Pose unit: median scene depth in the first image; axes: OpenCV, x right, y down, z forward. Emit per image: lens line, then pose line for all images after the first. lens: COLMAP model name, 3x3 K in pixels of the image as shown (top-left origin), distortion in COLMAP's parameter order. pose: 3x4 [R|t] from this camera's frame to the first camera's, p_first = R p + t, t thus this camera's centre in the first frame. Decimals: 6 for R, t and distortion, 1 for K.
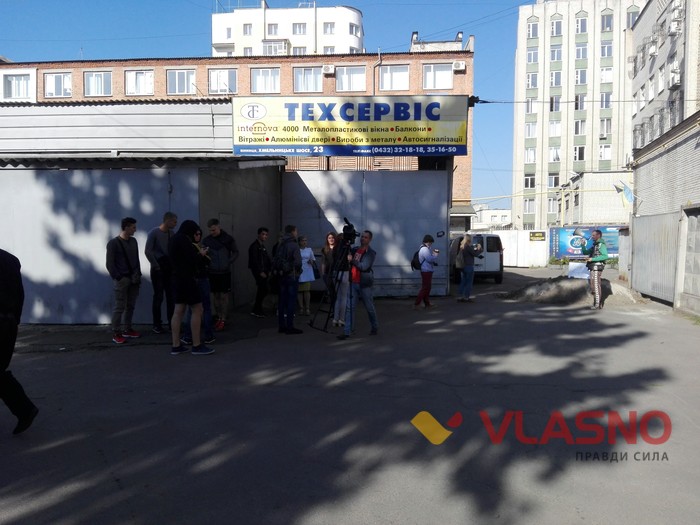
lens RADIAL K [[552.8, 0, 346.8], [0, 552.8, 246.3], [0, 0, 1]] dist [0.066372, -0.075945]
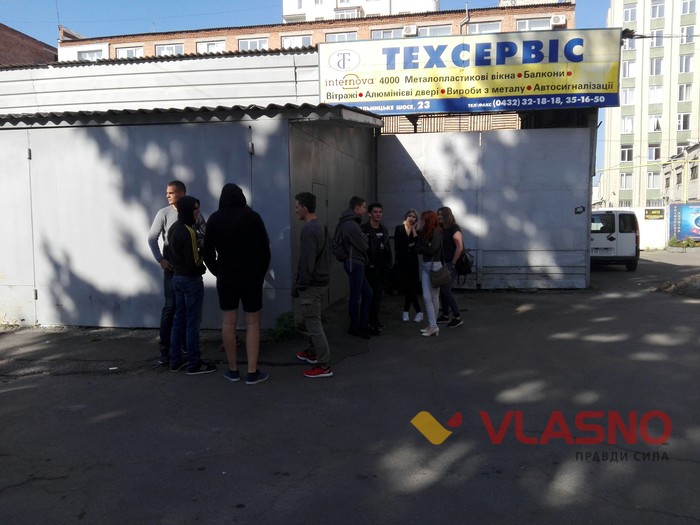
lens RADIAL K [[552.8, 0, 325.0], [0, 552.8, 245.1], [0, 0, 1]] dist [0.066372, -0.075945]
pose [[0.987707, 0.000178, -0.156319, -0.044574], [0.004742, 0.999505, 0.031105, 0.000773], [0.156247, -0.031464, 0.987217, 0.120380]]
